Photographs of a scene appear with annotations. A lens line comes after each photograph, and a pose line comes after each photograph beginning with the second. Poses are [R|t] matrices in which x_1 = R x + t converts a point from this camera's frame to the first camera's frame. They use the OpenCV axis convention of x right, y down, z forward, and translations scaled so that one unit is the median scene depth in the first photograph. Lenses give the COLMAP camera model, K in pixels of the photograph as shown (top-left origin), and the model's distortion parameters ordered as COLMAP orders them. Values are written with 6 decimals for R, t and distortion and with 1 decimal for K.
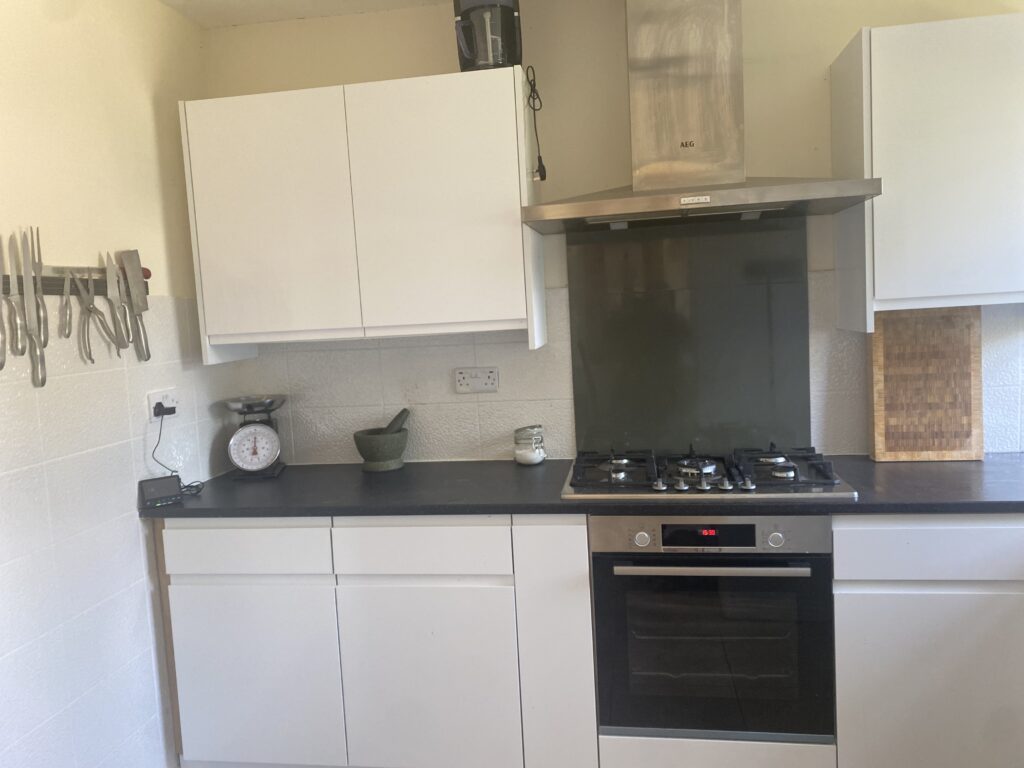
lens RADIAL K [[790.6, 0, 512.2], [0, 790.6, 382.2], [0, 0, 1]] dist [0.013444, -0.001356]
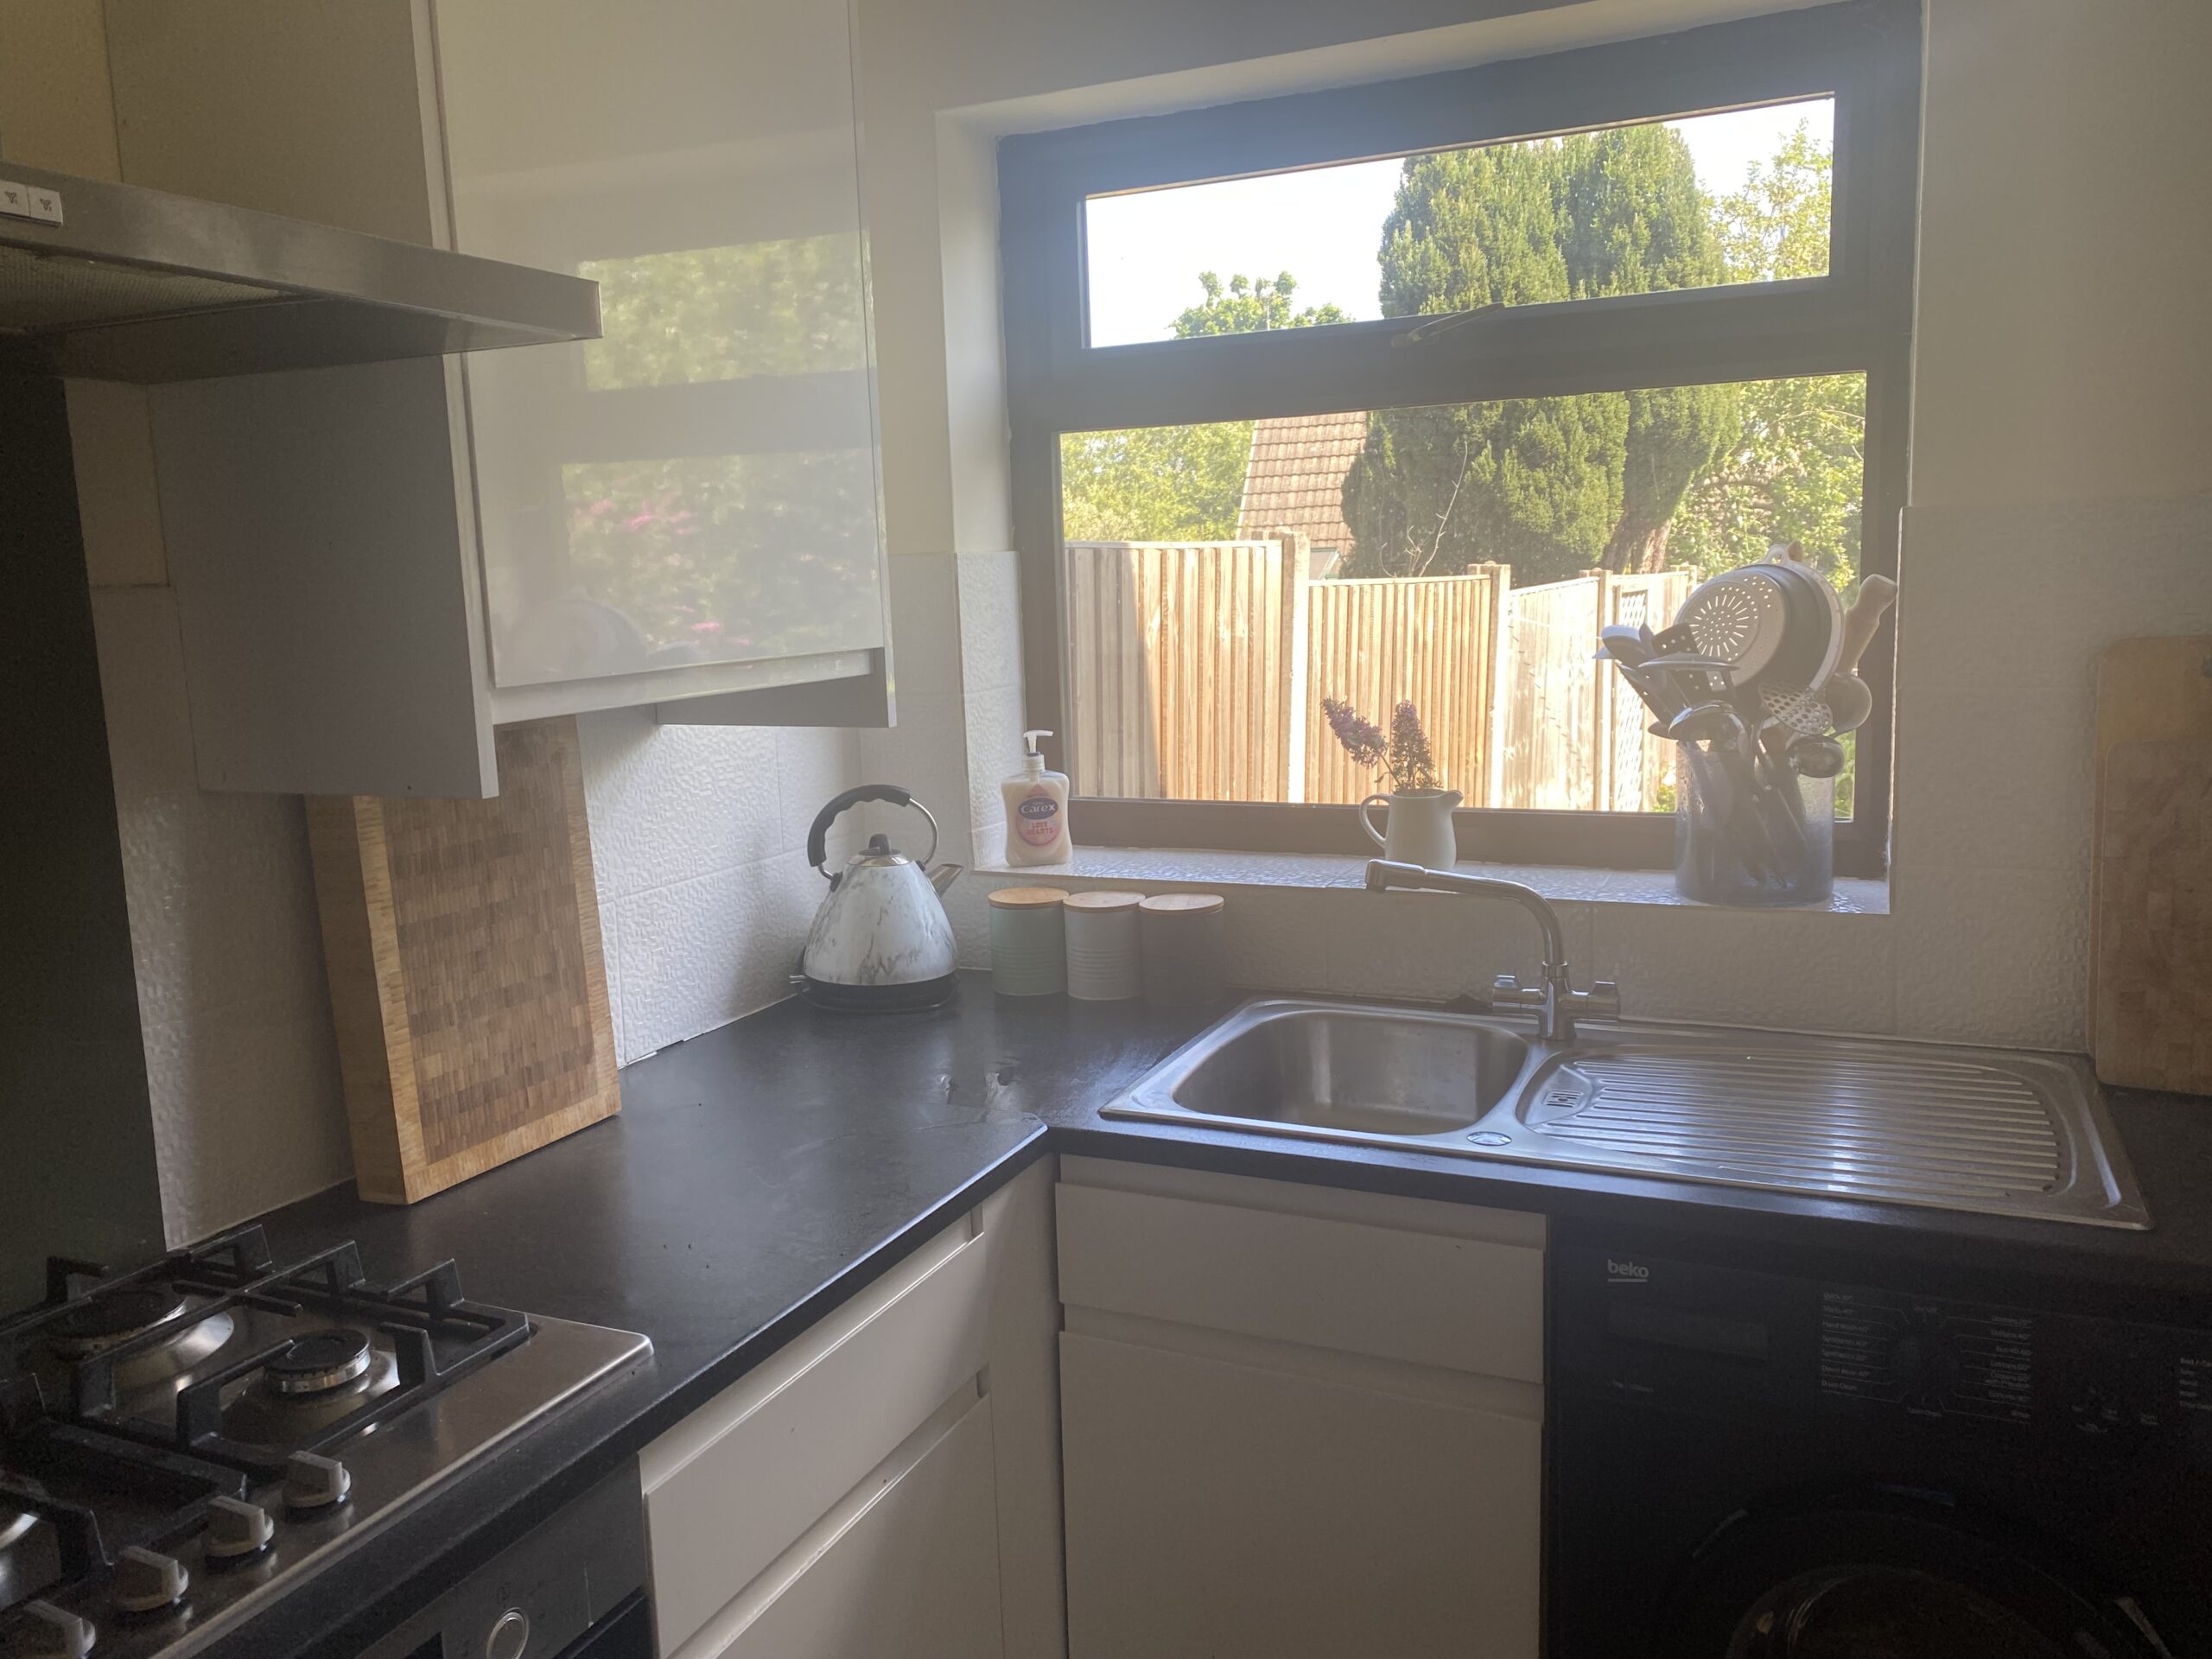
lens RADIAL K [[1707.8, 0, 1103.7], [0, 1707.8, 822.4], [0, 0, 1]] dist [0.013444, -0.001356]
pose [[0.265664, -0.095777, 0.959296, -0.100636], [0.115609, 0.991037, 0.066930, -0.063326], [-0.957109, 0.093123, 0.274356, 0.547299]]
